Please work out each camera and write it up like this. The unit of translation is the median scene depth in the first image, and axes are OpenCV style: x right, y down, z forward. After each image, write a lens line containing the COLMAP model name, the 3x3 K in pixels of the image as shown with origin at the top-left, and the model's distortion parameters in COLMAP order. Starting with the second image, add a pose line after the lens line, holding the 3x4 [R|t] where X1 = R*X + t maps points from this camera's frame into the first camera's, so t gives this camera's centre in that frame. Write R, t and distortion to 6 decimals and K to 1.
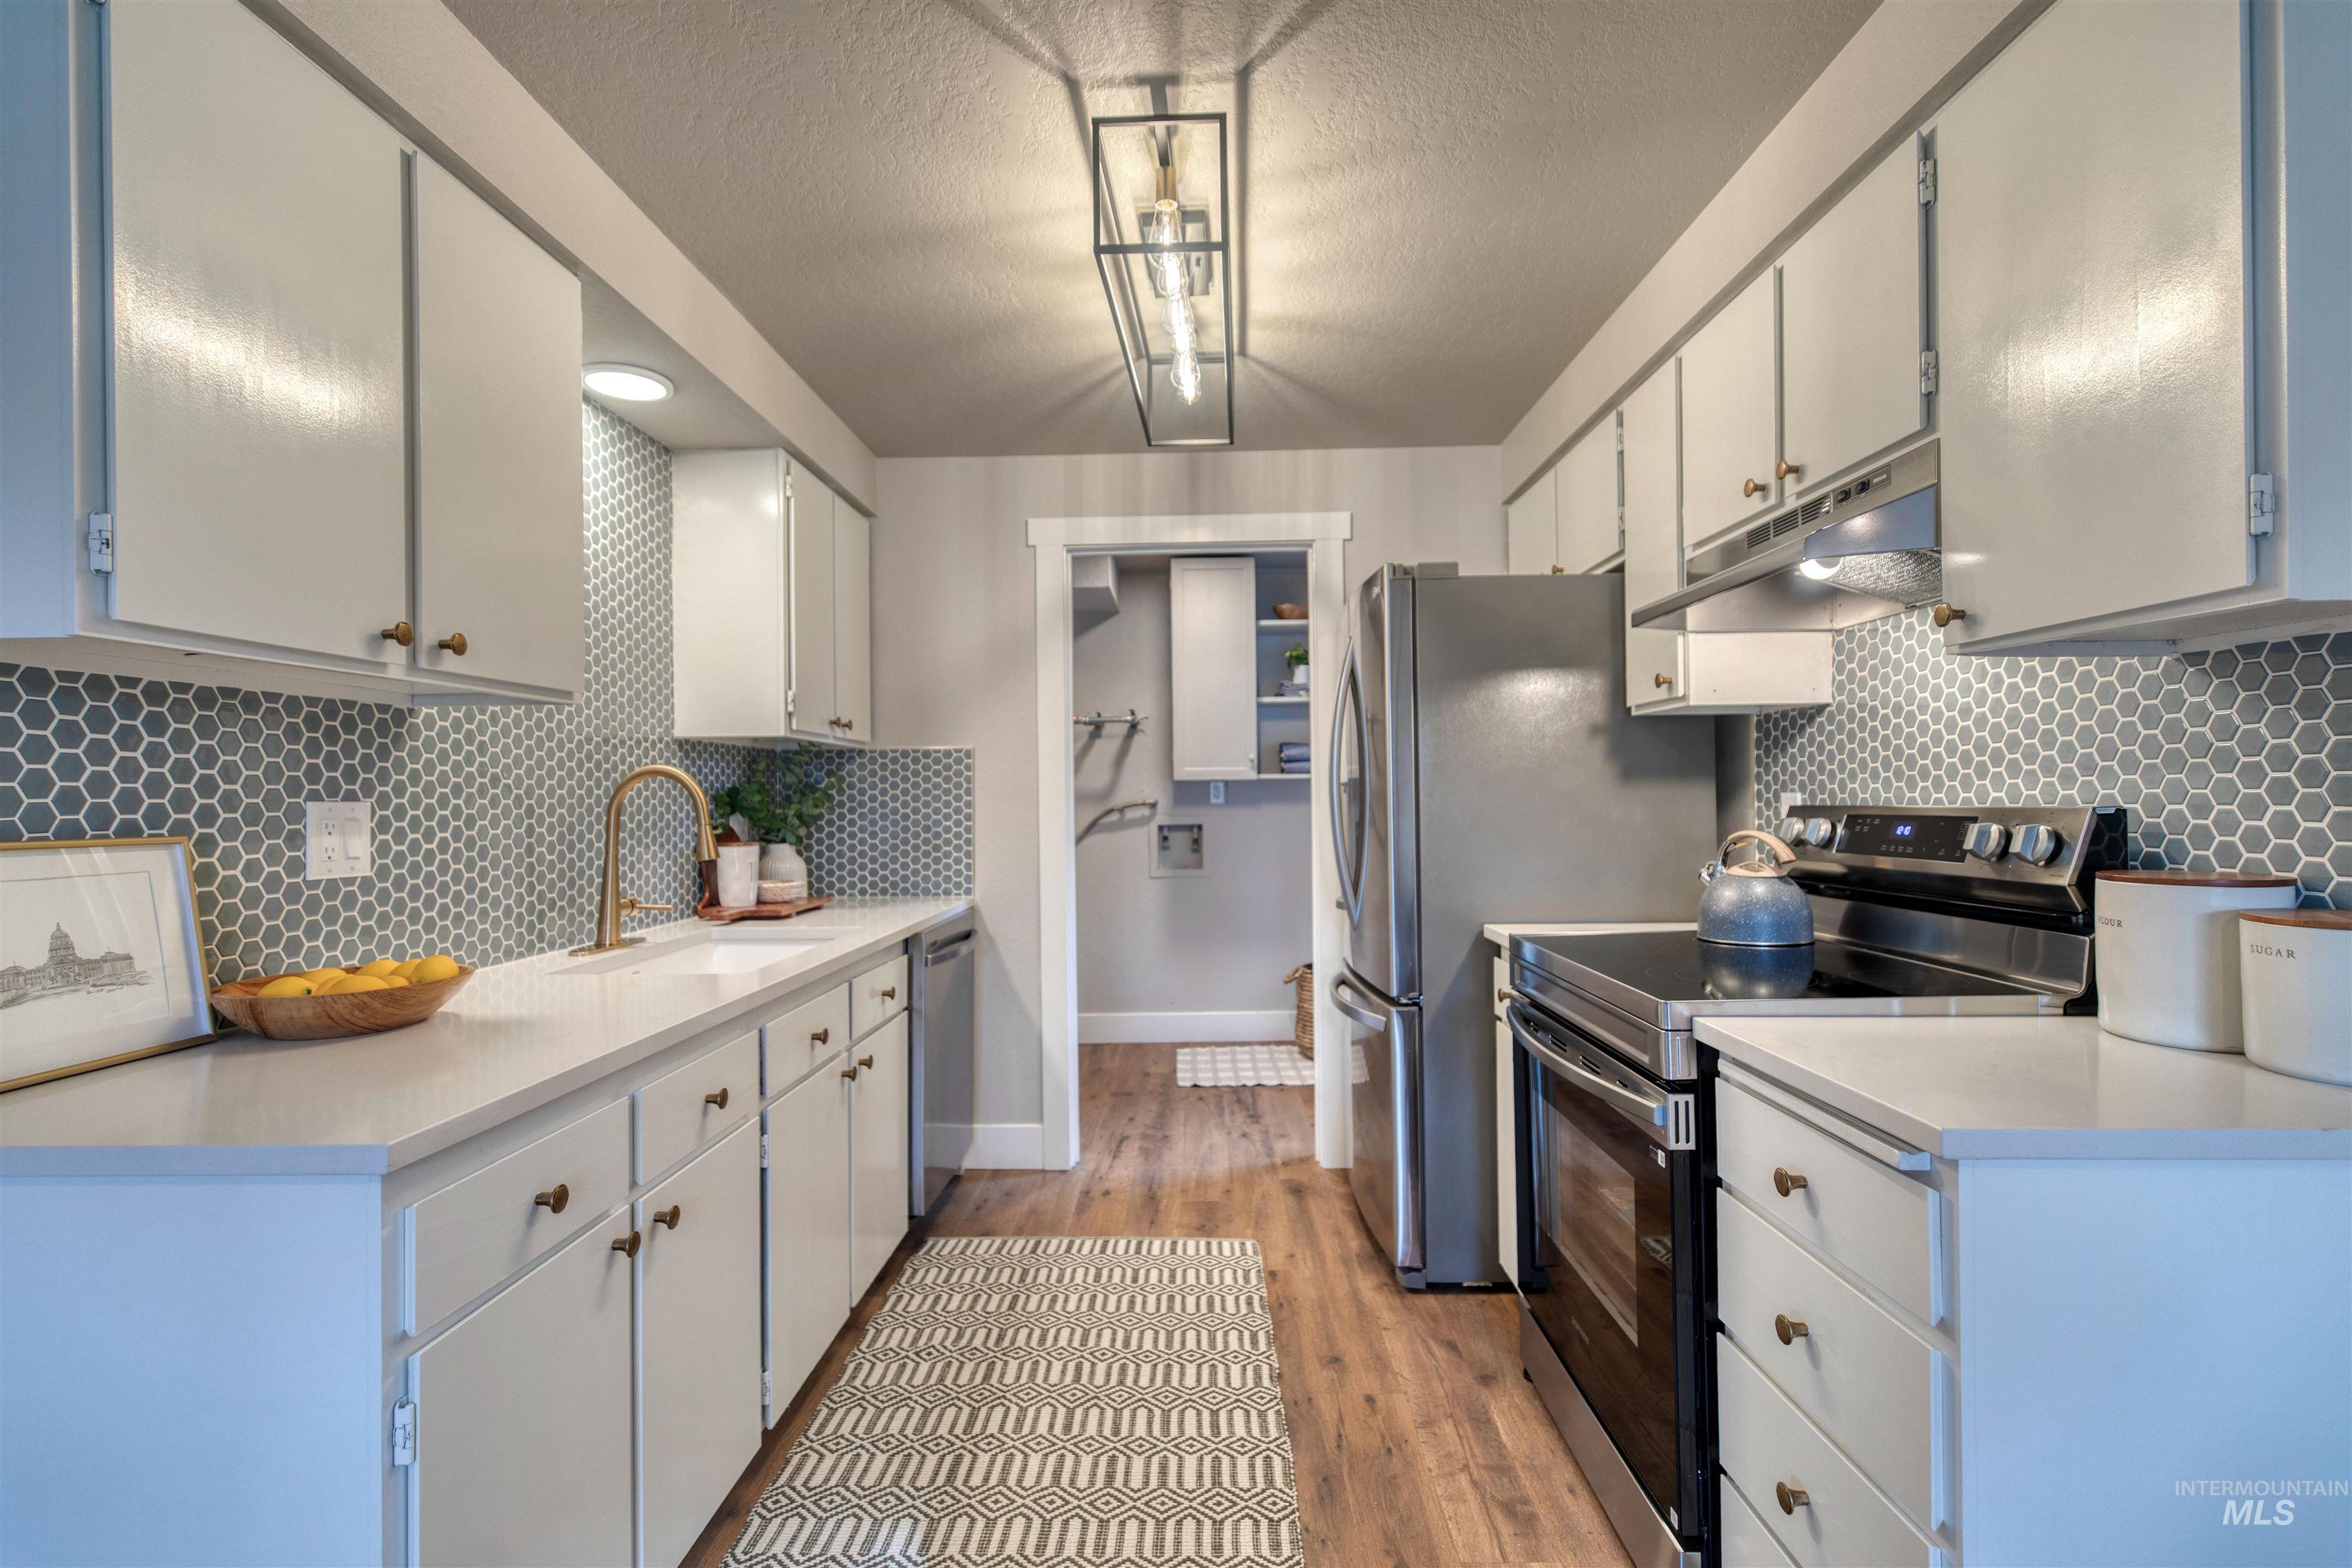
lens RADIAL K [[1053.8, 0, 1183.1], [0, 1053.8, 778.3], [0, 0, 1]] dist [0.003540, -0.000053]
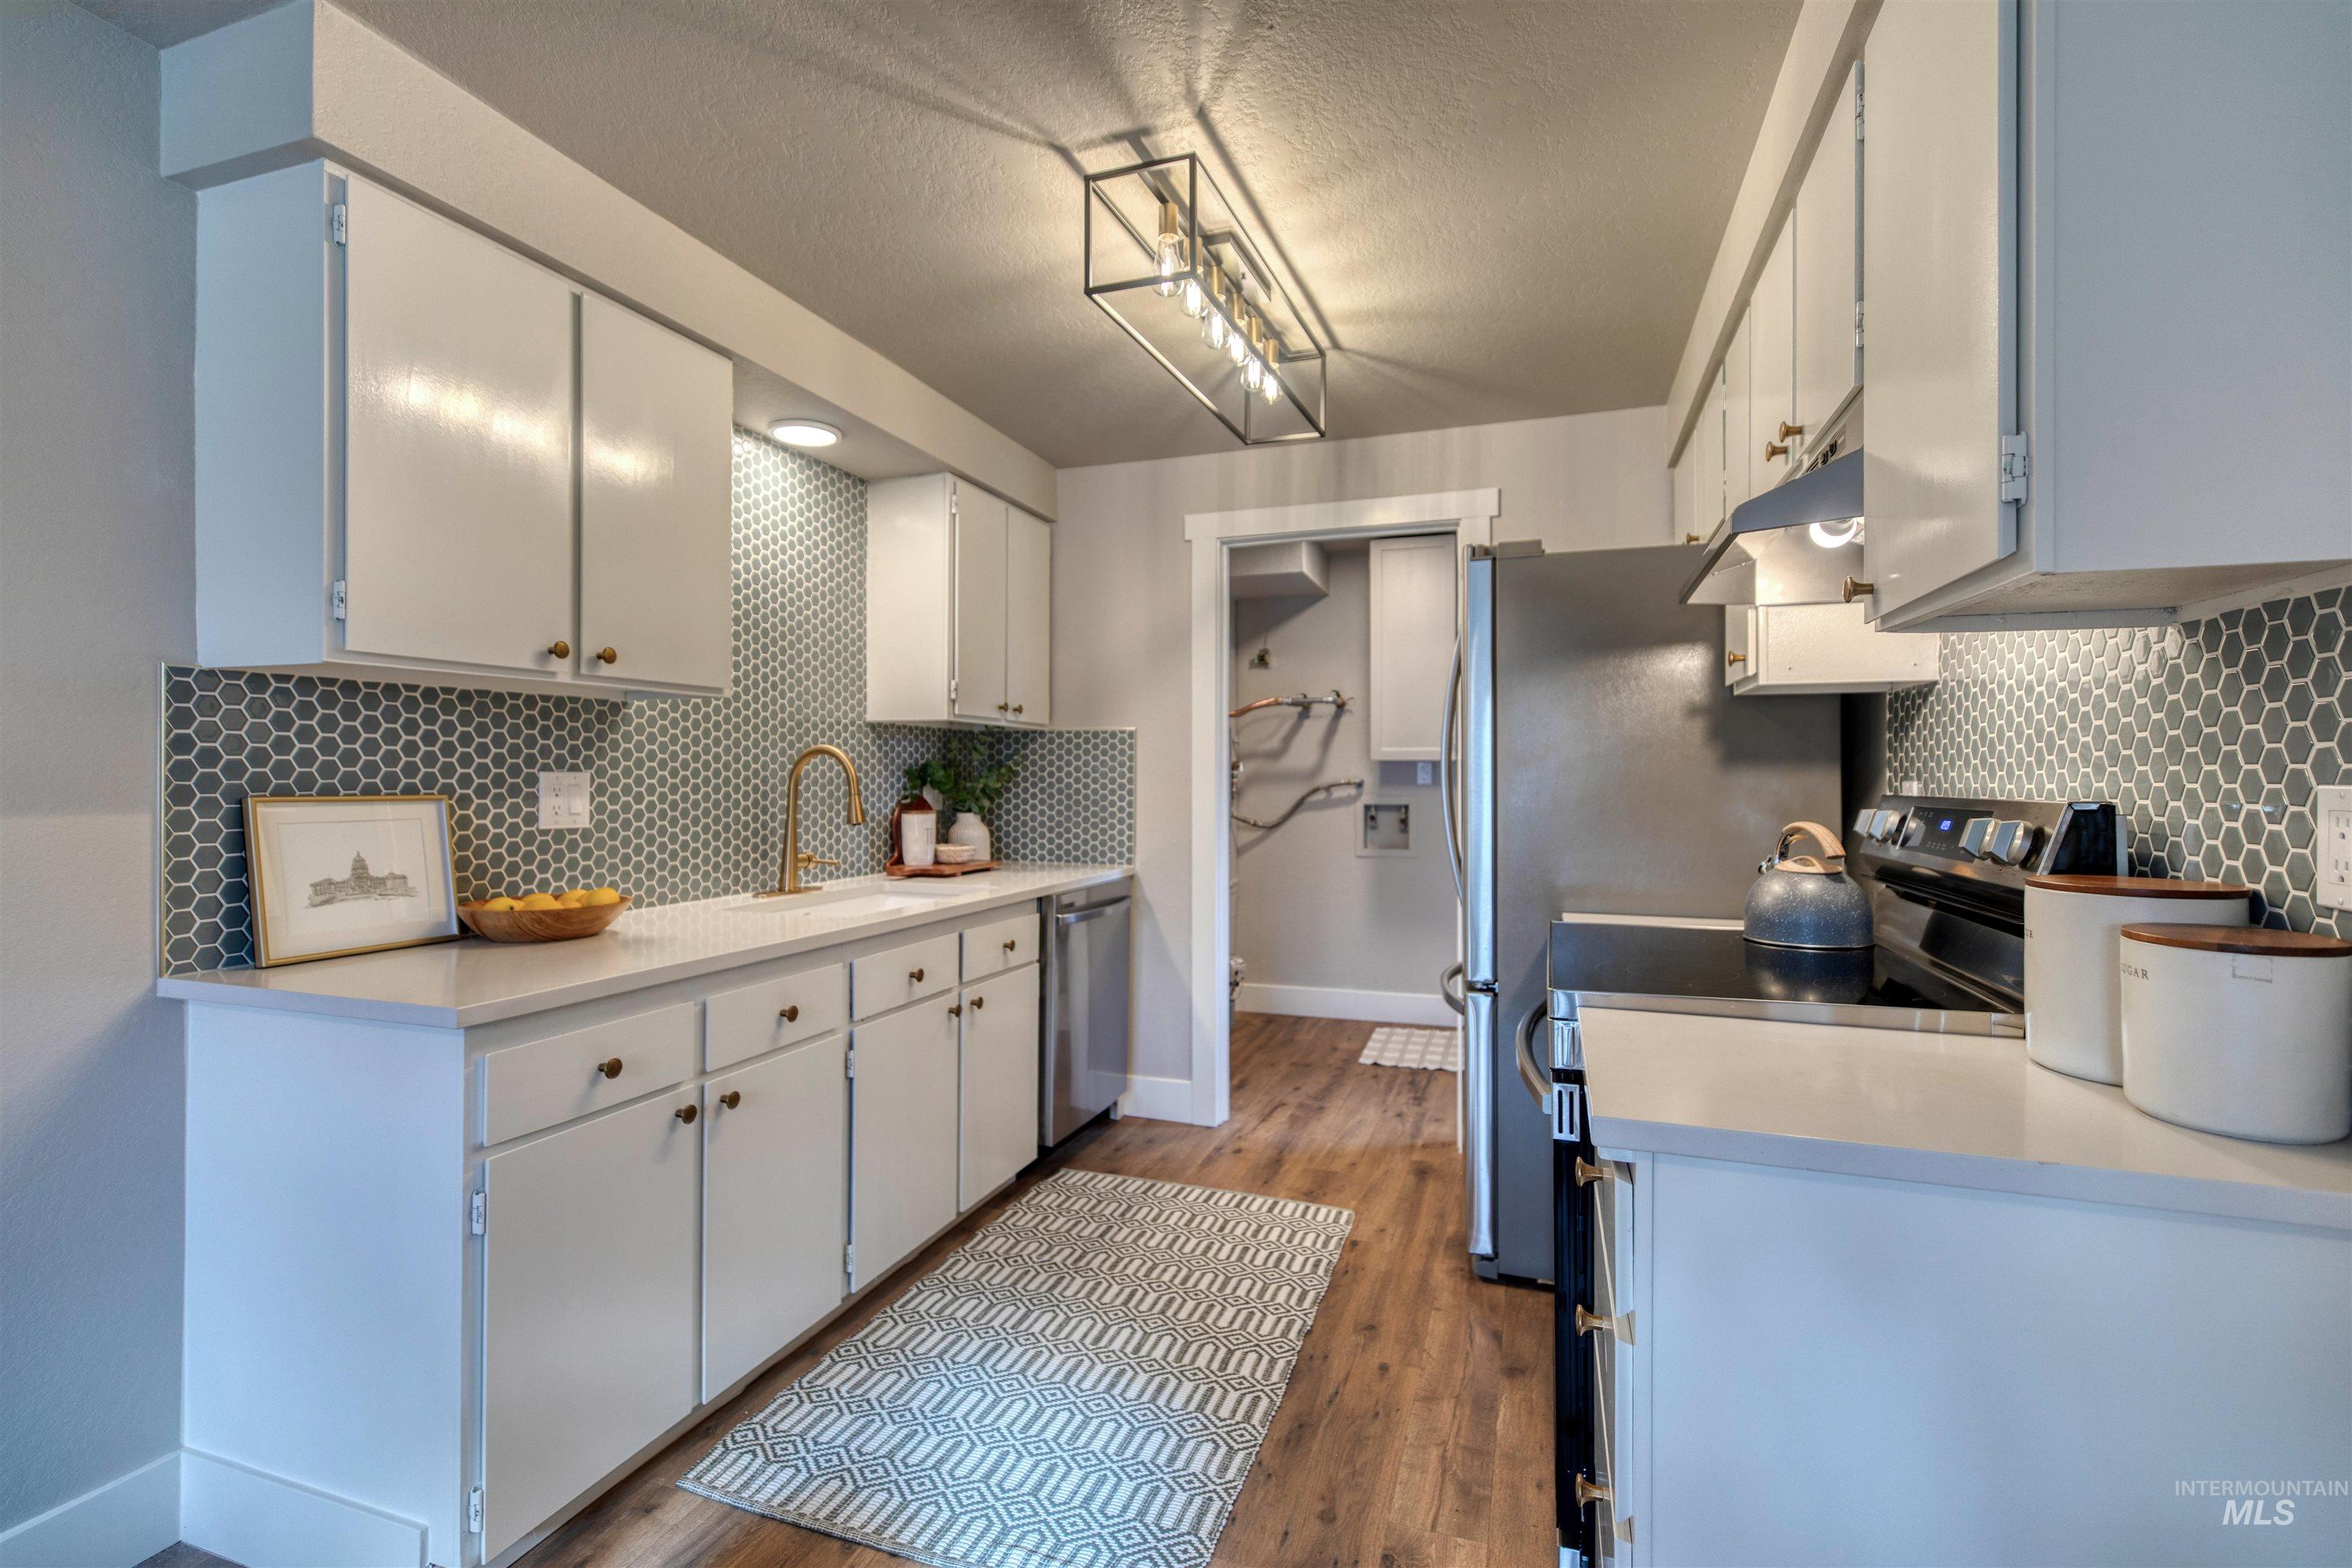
lens RADIAL K [[1057.8, 0, 1183.9], [0, 1057.8, 755.1], [0, 0, 1]] dist [0.003563, -0.000249]
pose [[0.951488, 0.006898, -0.307609, 0.244304], [-0.007159, 0.999974, 0.000281, -0.003680], [0.307603, 0.001935, 0.951513, -0.030830]]
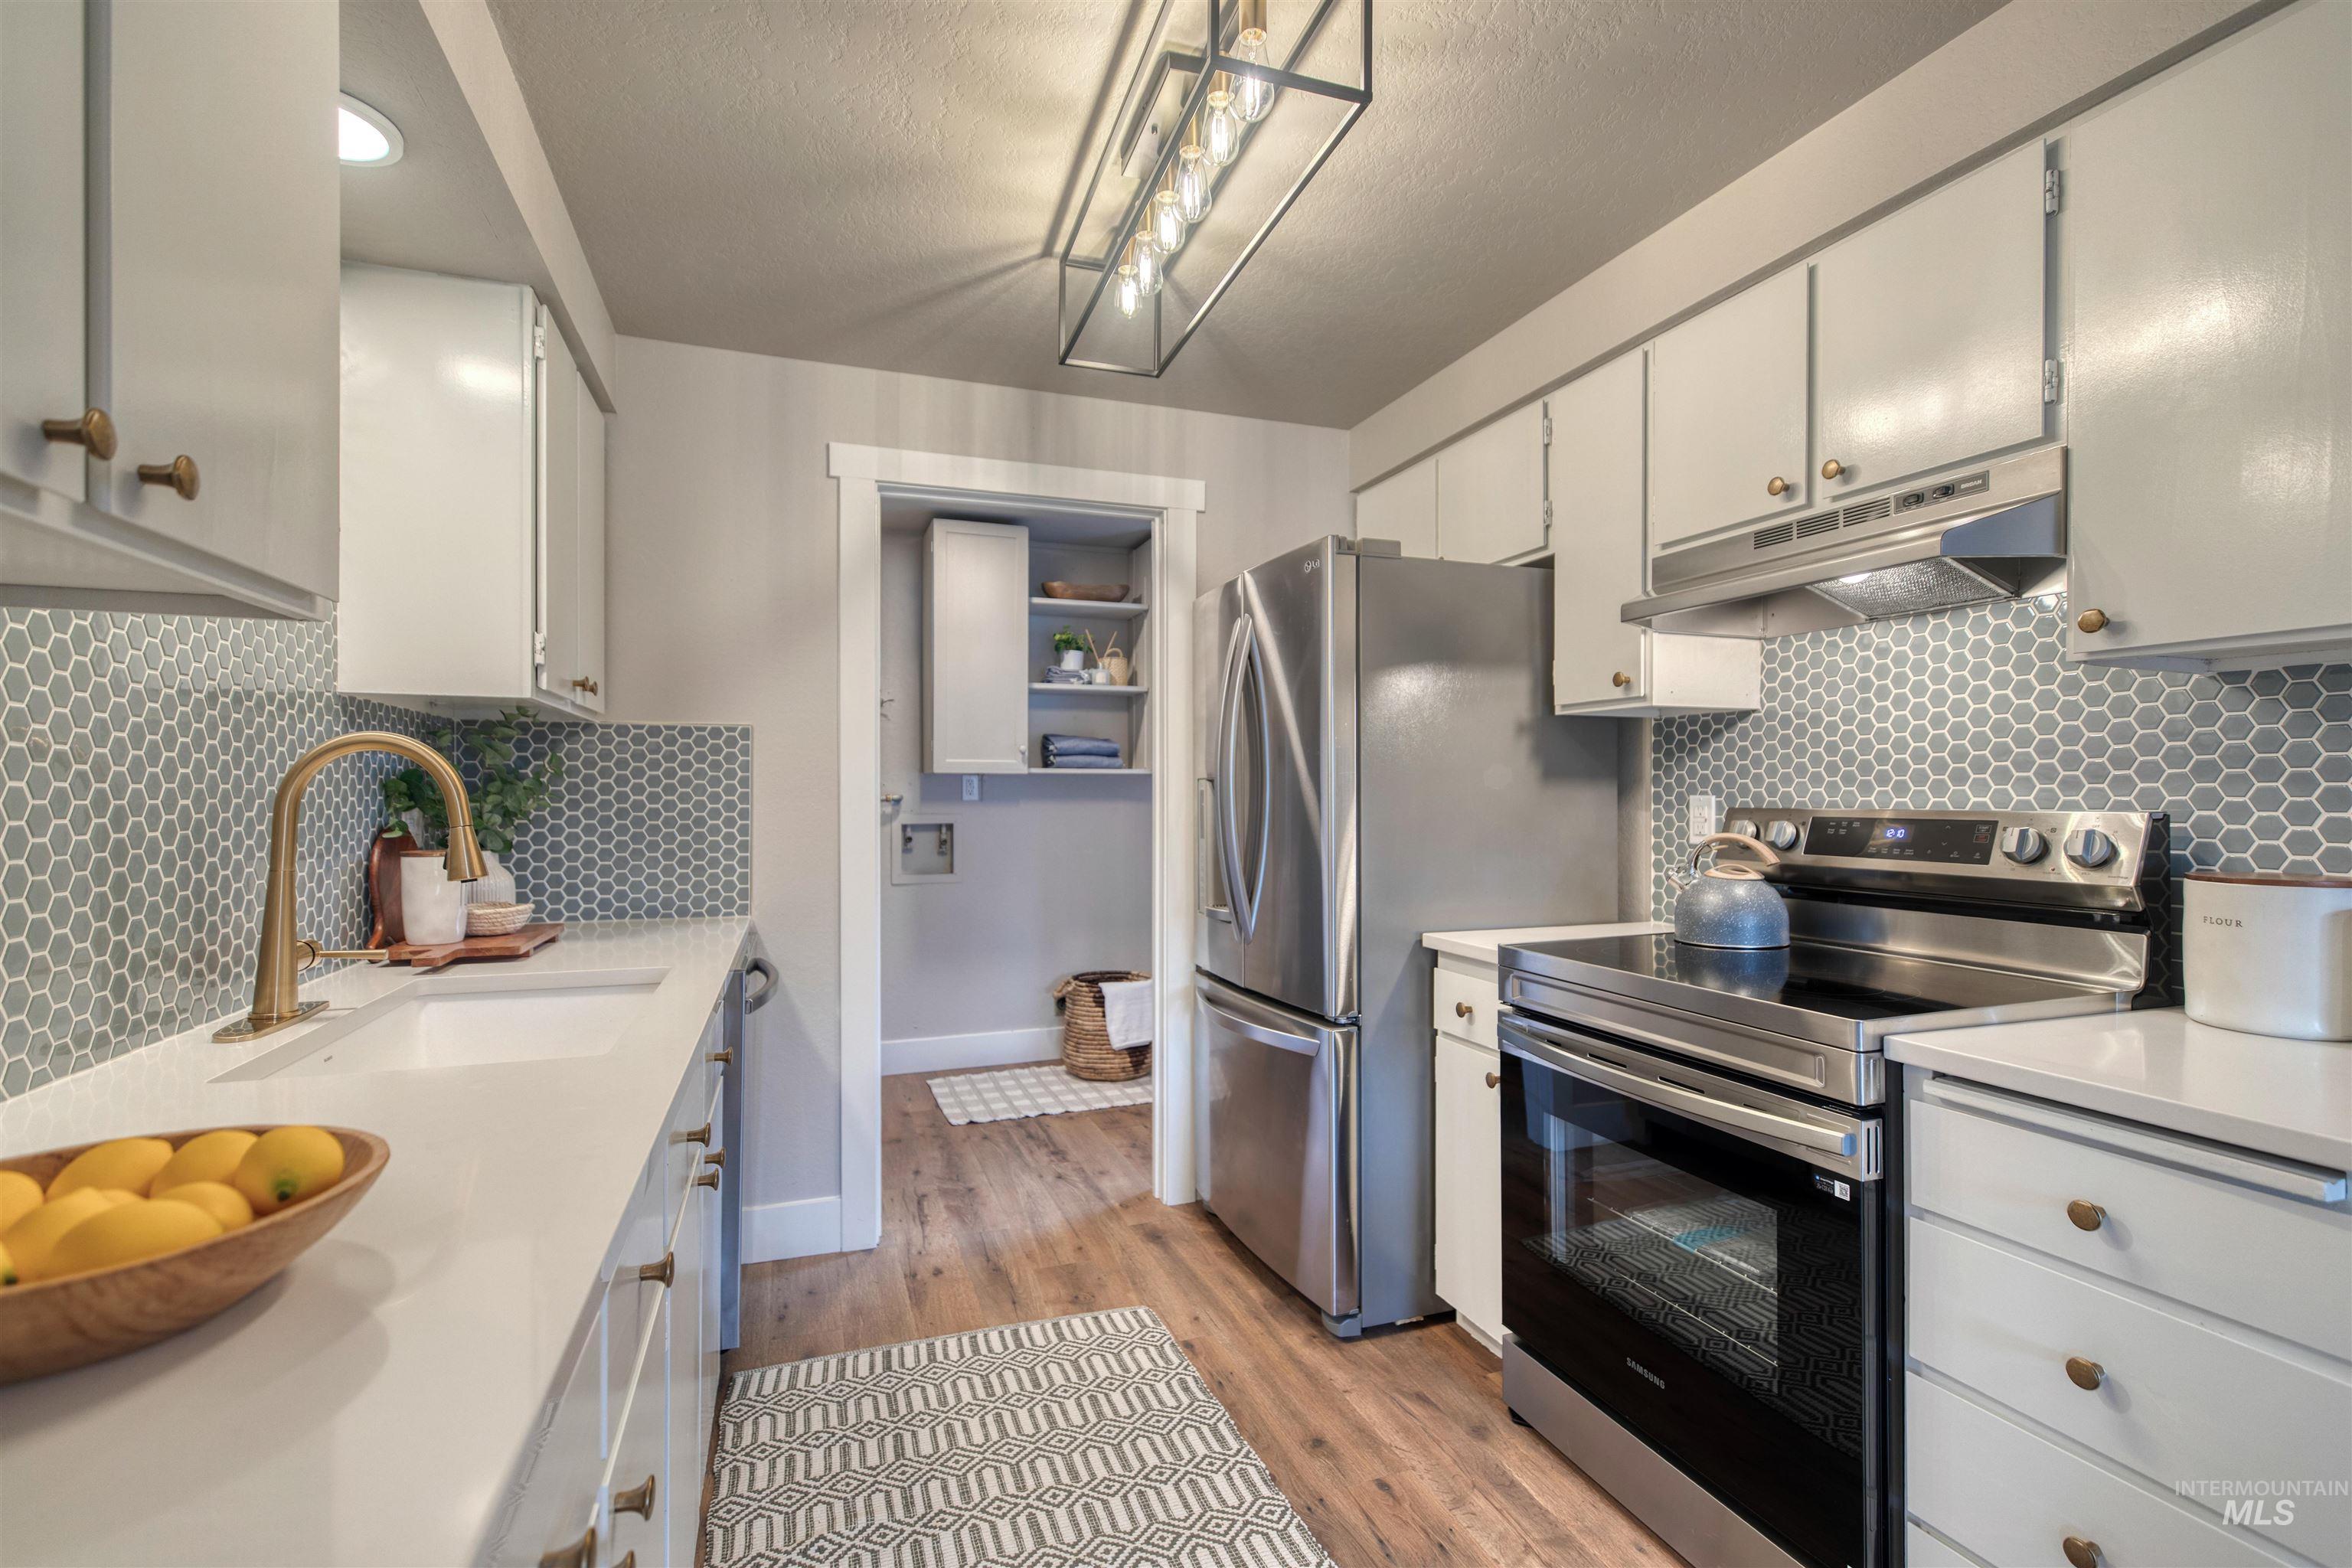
lens RADIAL K [[1060.6, 0, 1186.2], [0, 1060.6, 783.2], [0, 0, 1]] dist [0.001761, -0.000012]
pose [[0.932357, 0.015571, 0.361203, -0.241562], [-0.018100, 0.999830, 0.003621, 0.006401], [-0.361085, -0.009914, 0.932480, 0.197699]]
